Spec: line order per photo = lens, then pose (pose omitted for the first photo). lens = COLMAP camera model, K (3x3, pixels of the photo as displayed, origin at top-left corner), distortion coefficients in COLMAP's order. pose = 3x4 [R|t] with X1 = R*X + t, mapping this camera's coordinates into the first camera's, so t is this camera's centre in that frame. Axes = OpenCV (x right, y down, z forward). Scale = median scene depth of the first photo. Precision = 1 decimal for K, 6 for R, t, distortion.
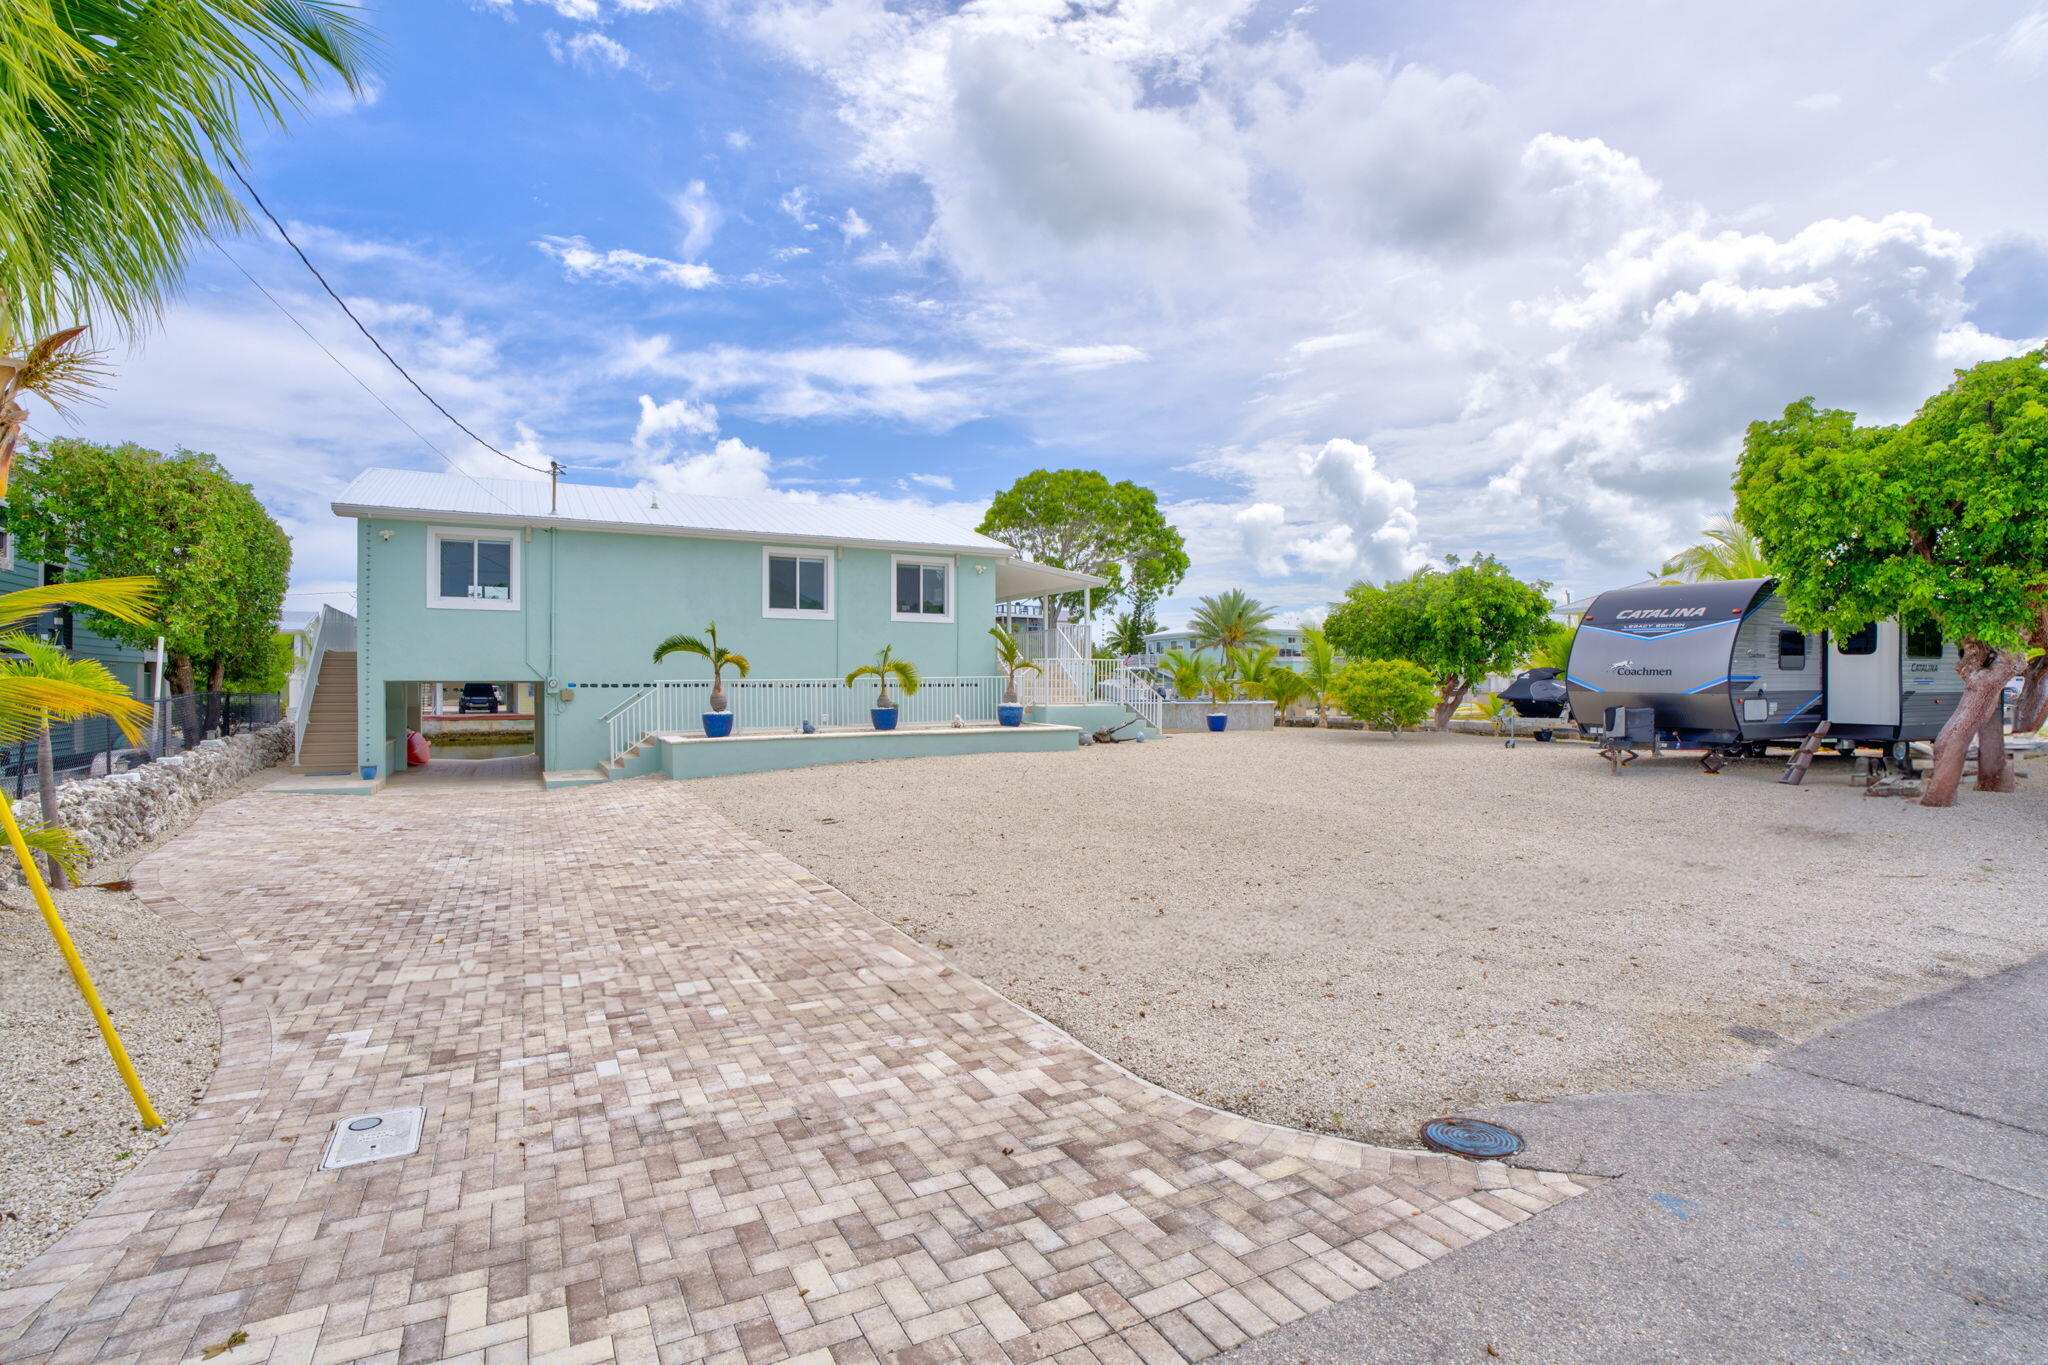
lens RADIAL K [[940.0, 0, 1023.4], [0, 940.0, 684.0], [0, 0, 1]] dist [-0.022433, -0.000160]
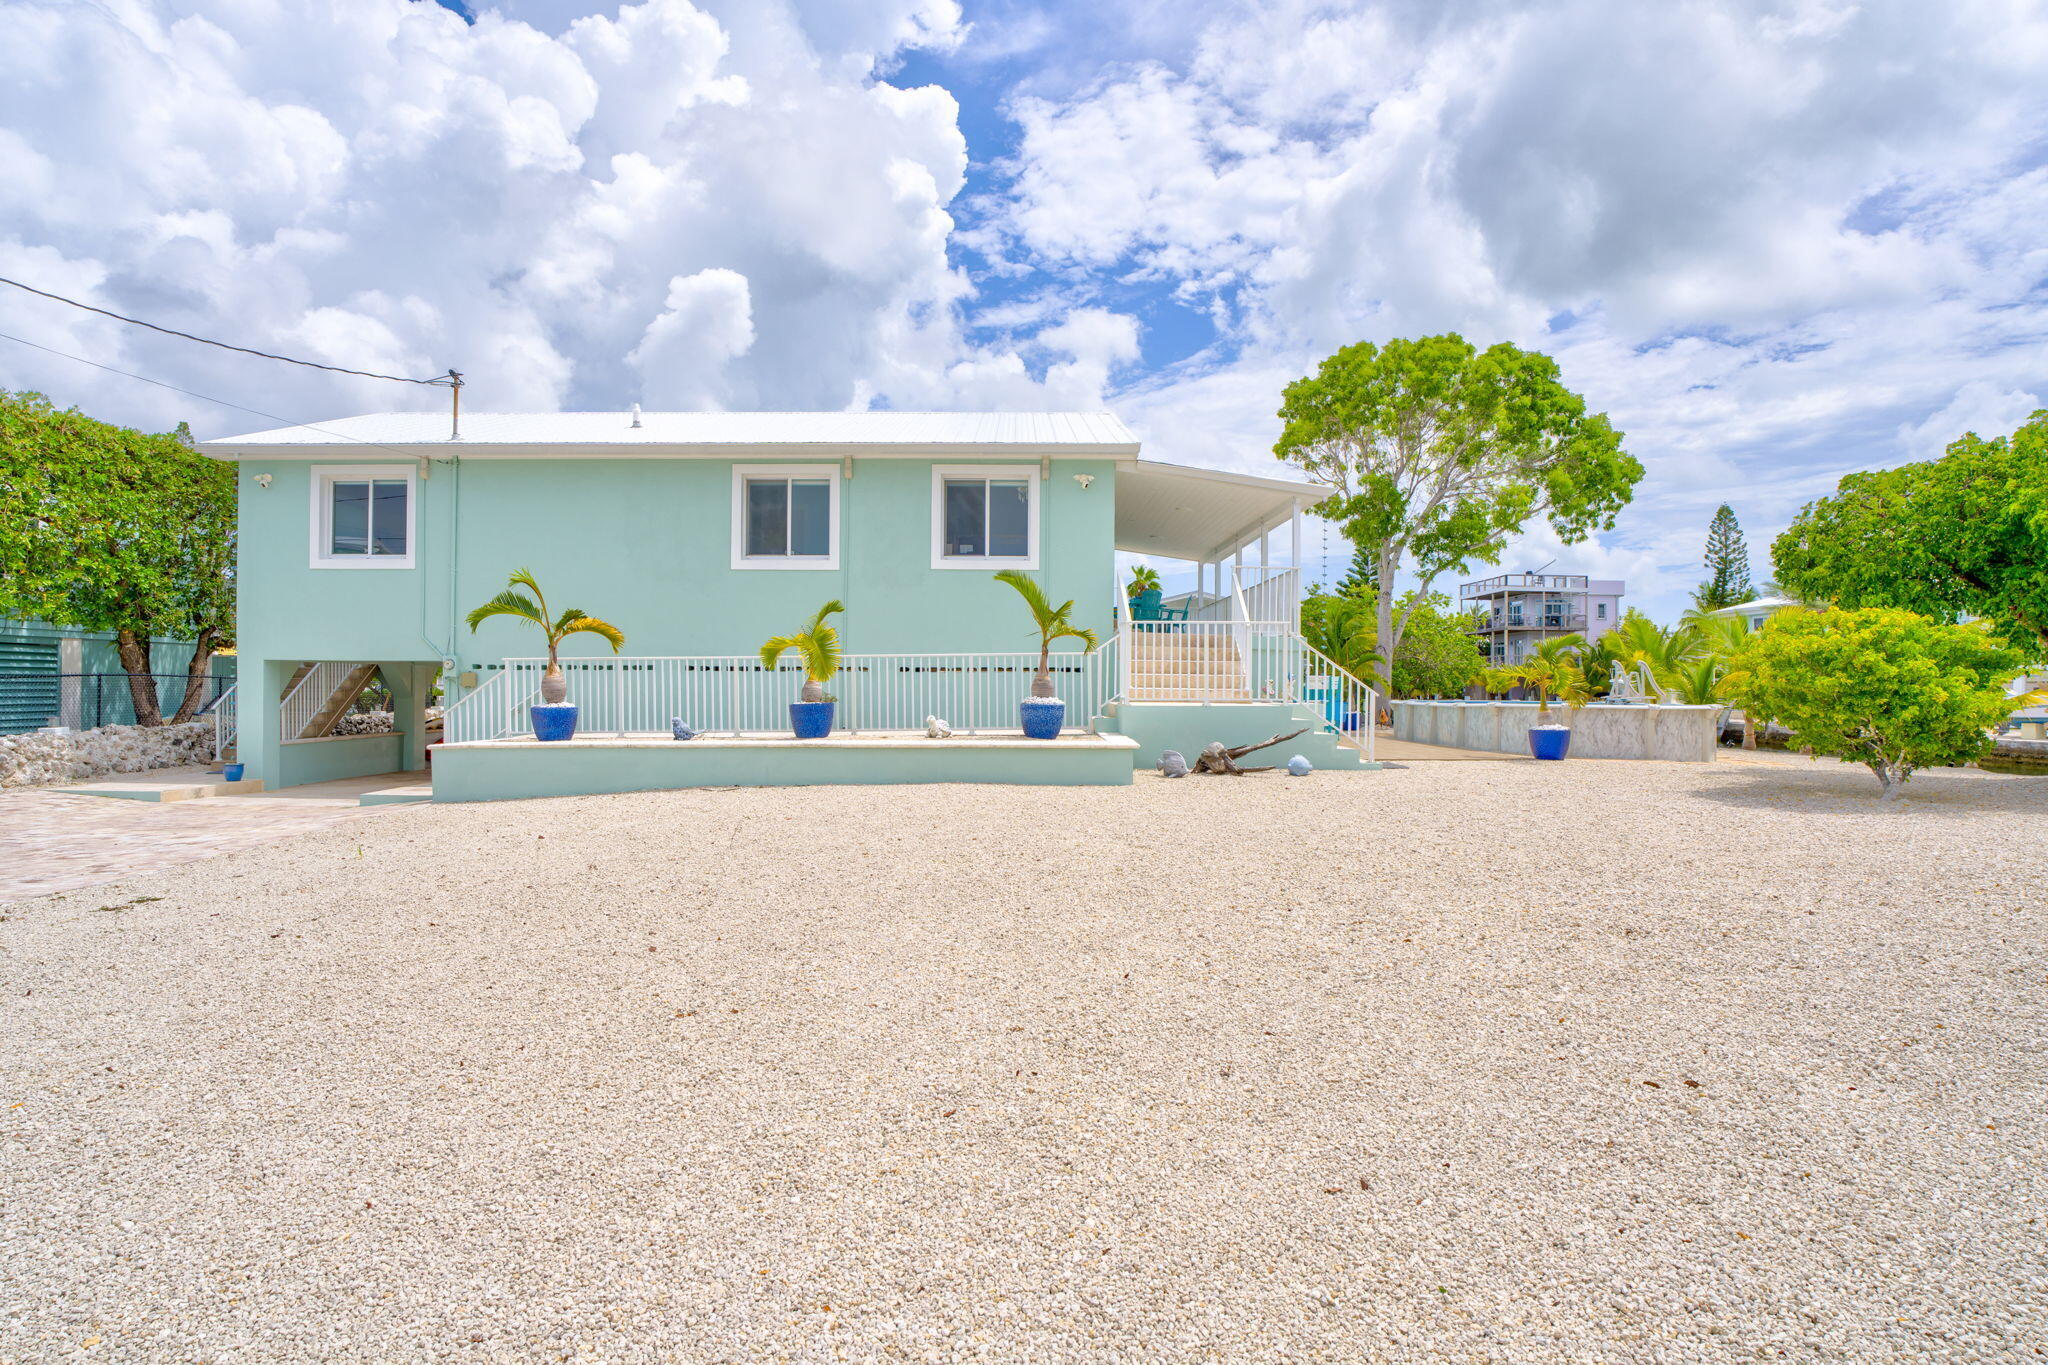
lens RADIAL K [[1094.7, 0, 1024.2], [0, 1094.7, 683.4], [0, 0, 1]] dist [-0.007562, -0.000168]
pose [[0.889888, 0.005557, -0.456146, 0.274841], [-0.004850, 0.999985, 0.002719, 0.009200], [0.456154, -0.000208, 0.889901, 0.383002]]
